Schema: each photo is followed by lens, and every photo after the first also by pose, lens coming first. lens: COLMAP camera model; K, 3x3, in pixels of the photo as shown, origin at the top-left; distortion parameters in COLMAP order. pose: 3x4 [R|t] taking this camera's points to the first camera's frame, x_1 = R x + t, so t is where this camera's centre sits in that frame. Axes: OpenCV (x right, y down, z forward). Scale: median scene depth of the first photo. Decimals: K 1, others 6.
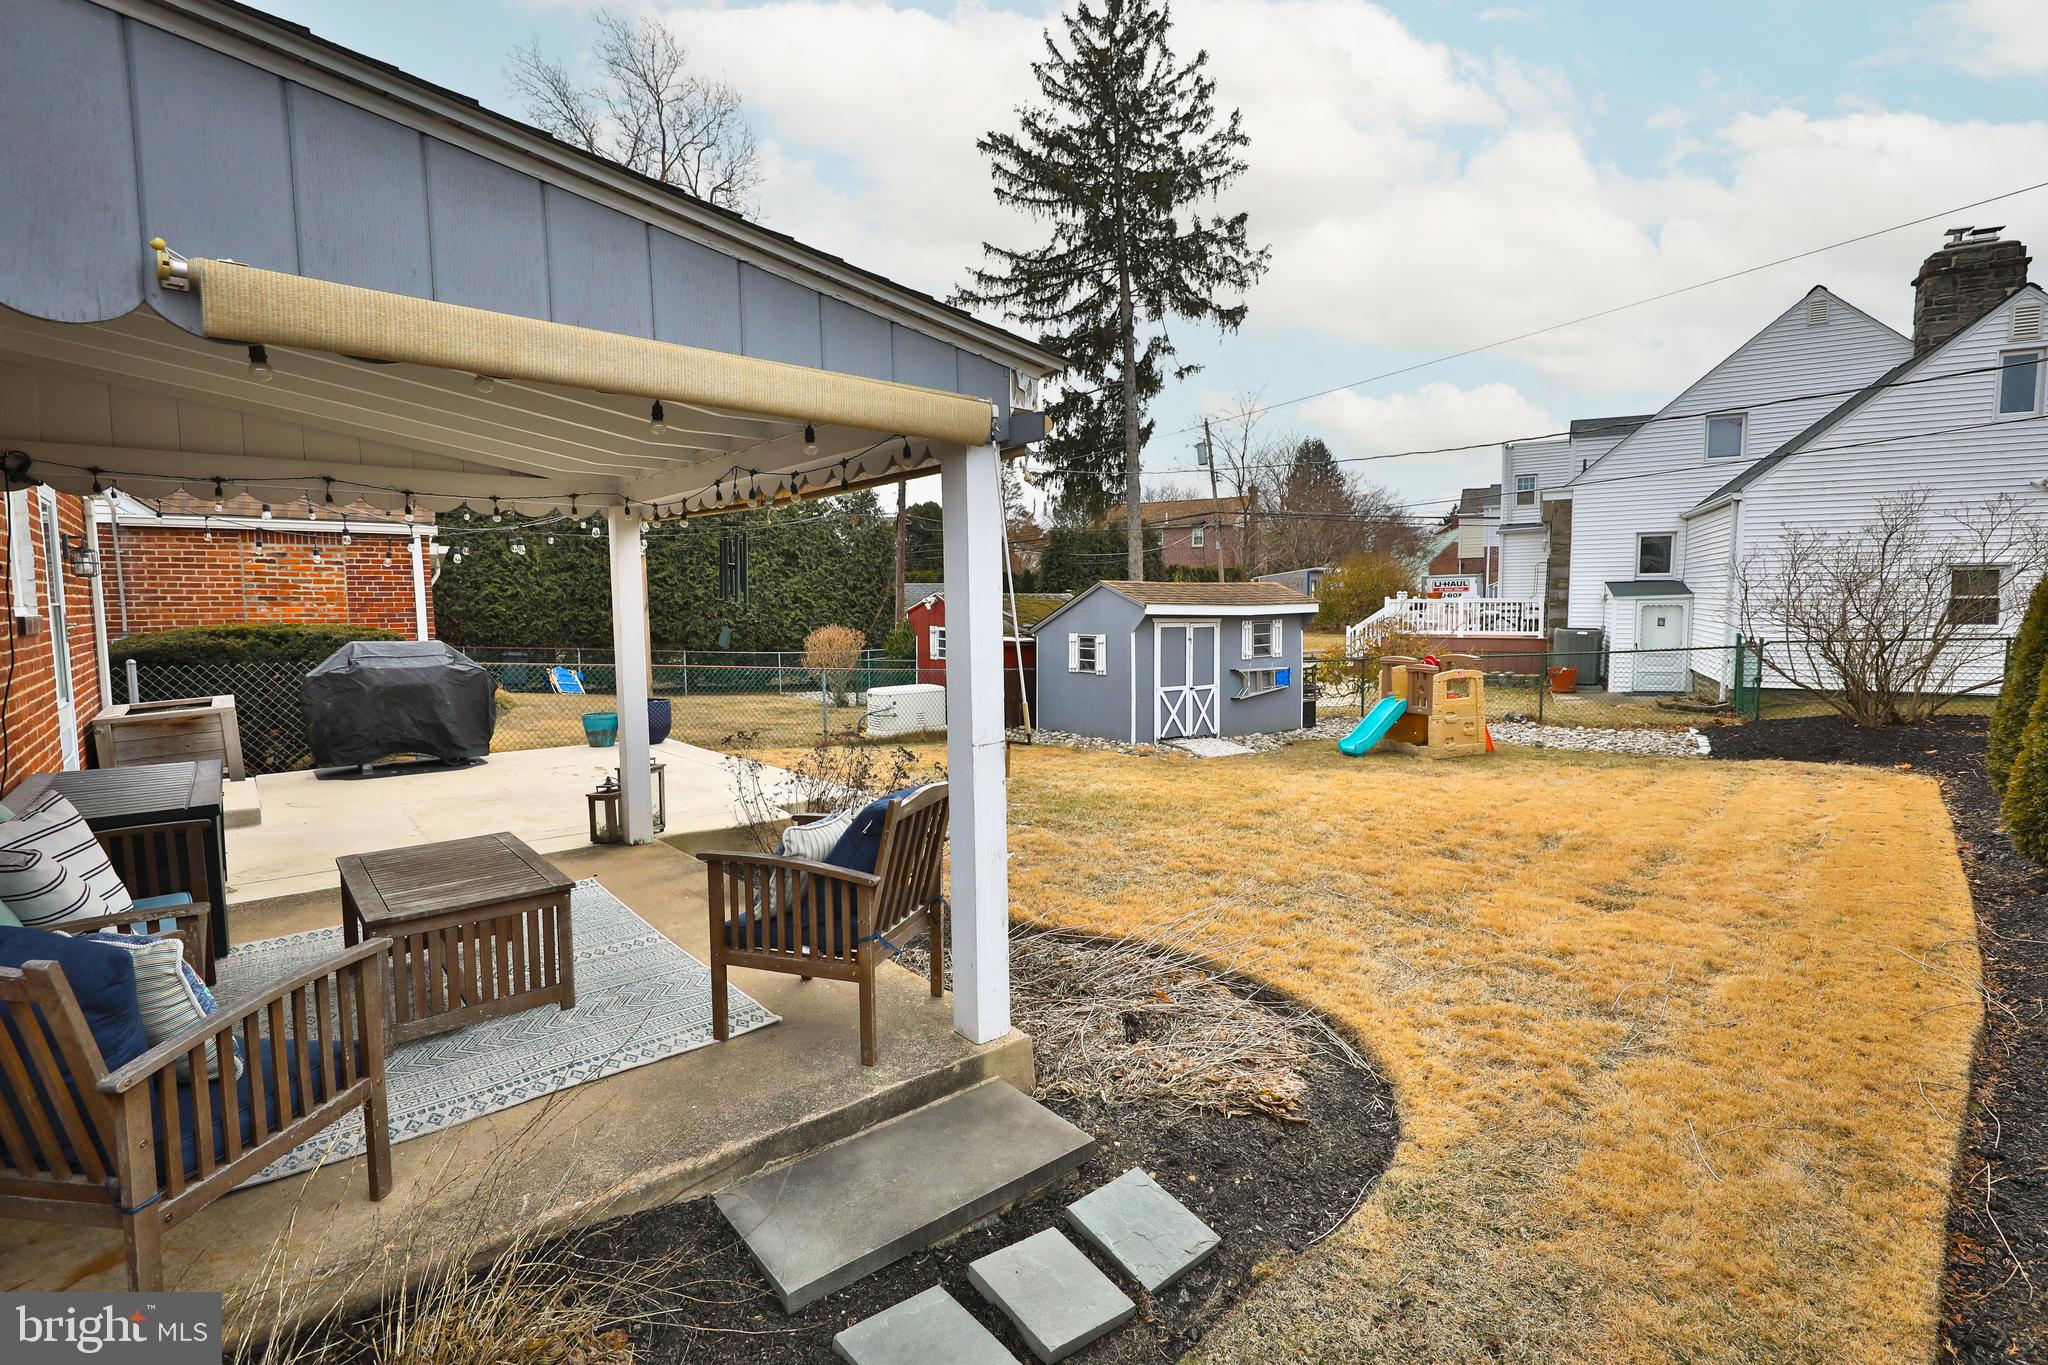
lens RADIAL K [[947.0, 0, 1025.1], [0, 947.0, 675.8], [0, 0, 1]] dist [0.015922, -0.007421]
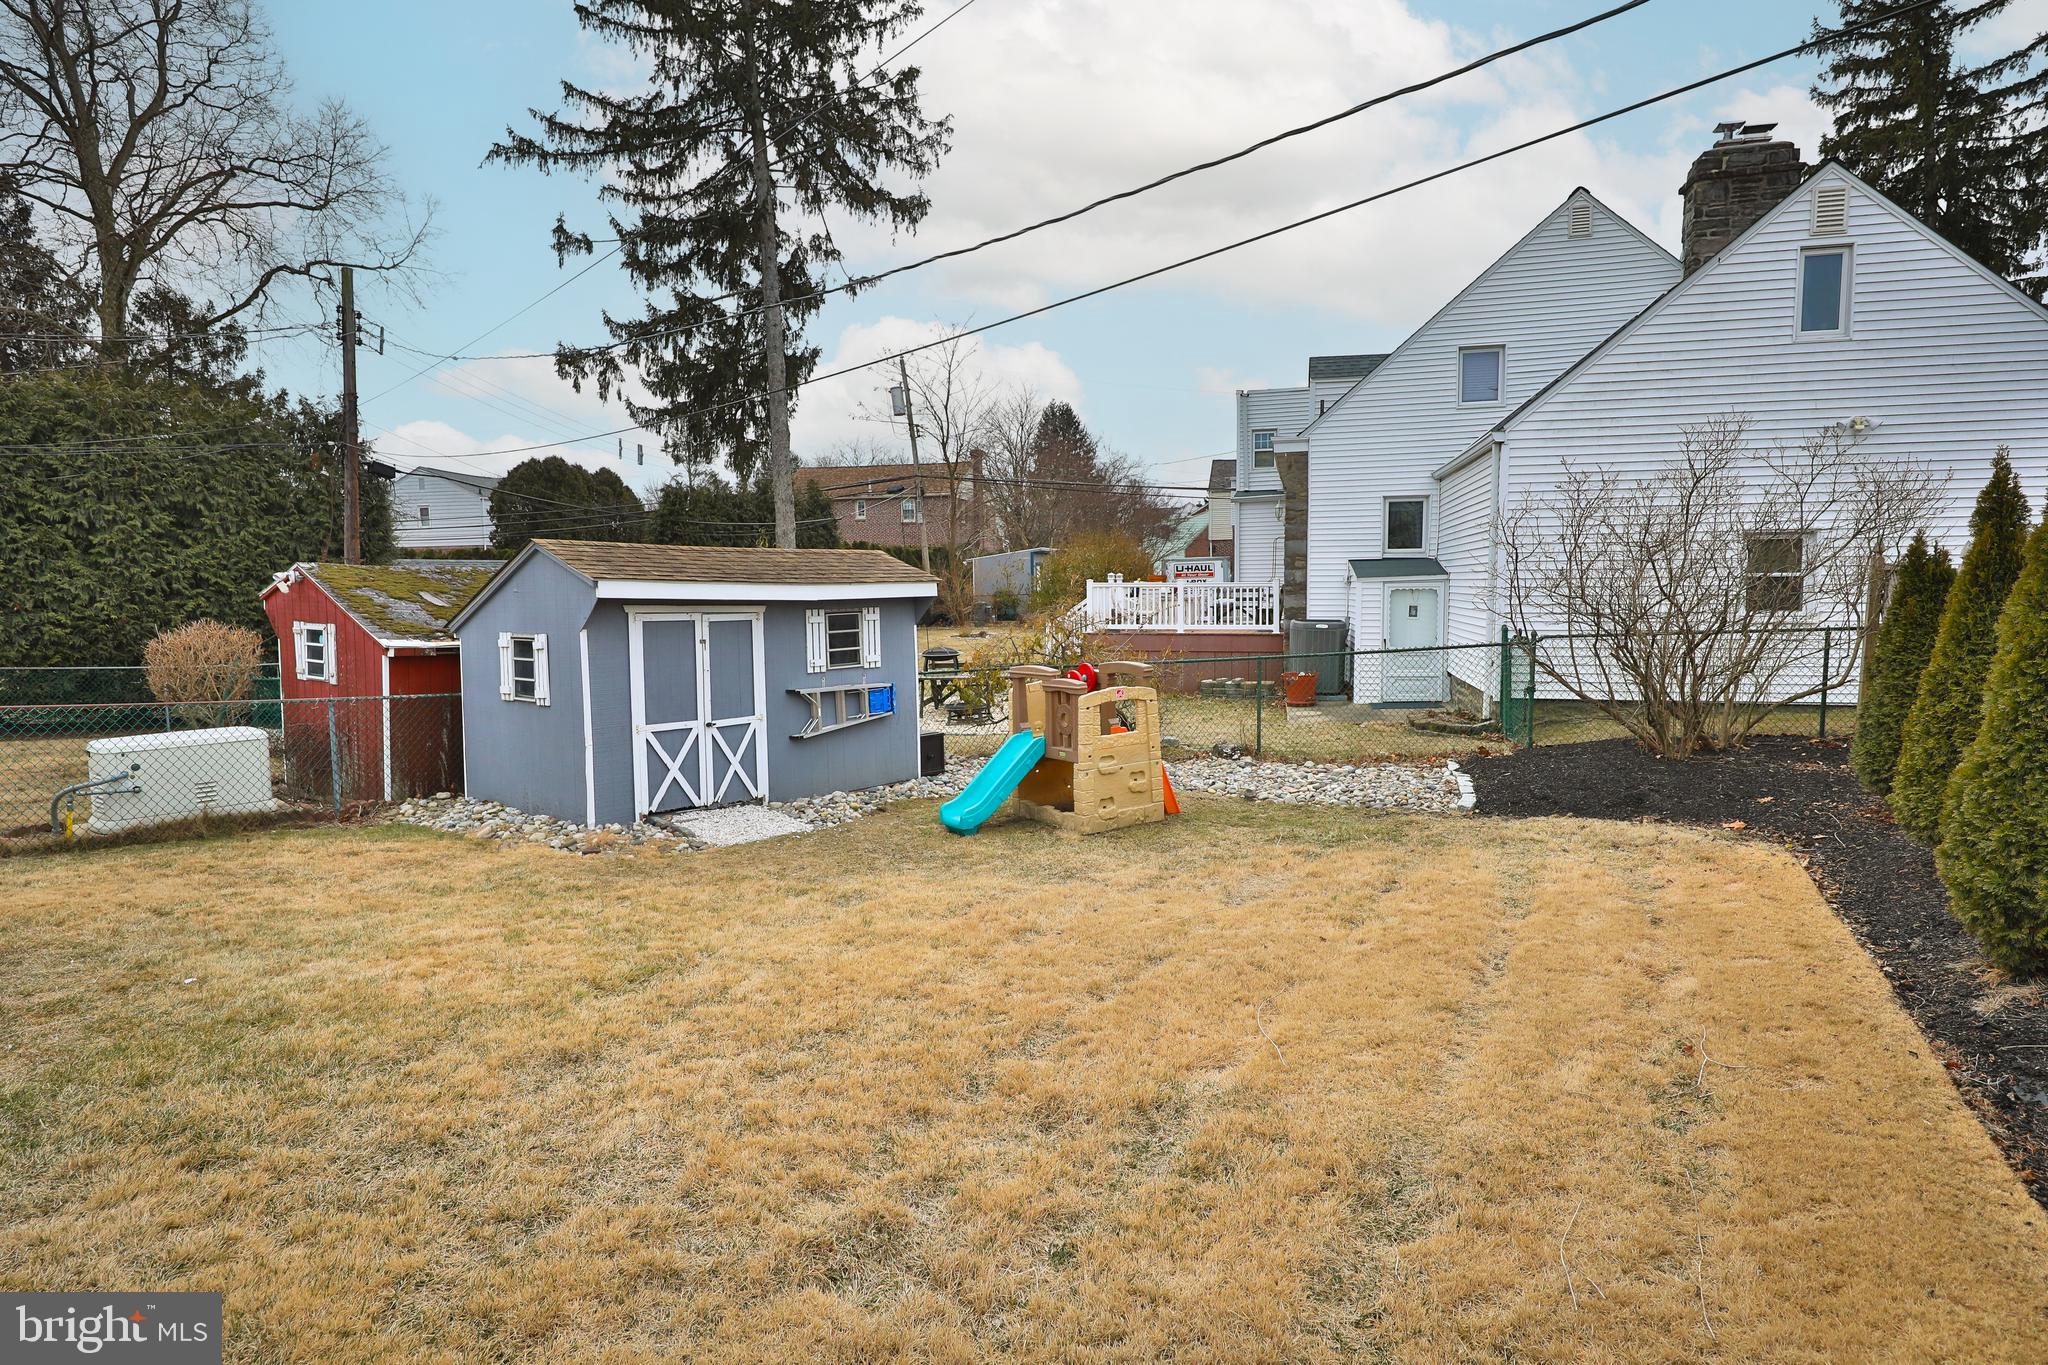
lens RADIAL K [[1082.8, 0, 1024.1], [0, 1082.8, 688.3], [0, 0, 1]] dist [0.002005, -0.000267]
pose [[0.971666, -0.020932, 0.235430, 0.154835], [0.018908, 0.999762, 0.010849, -0.009489], [-0.235601, -0.006090, 0.971831, 0.222665]]
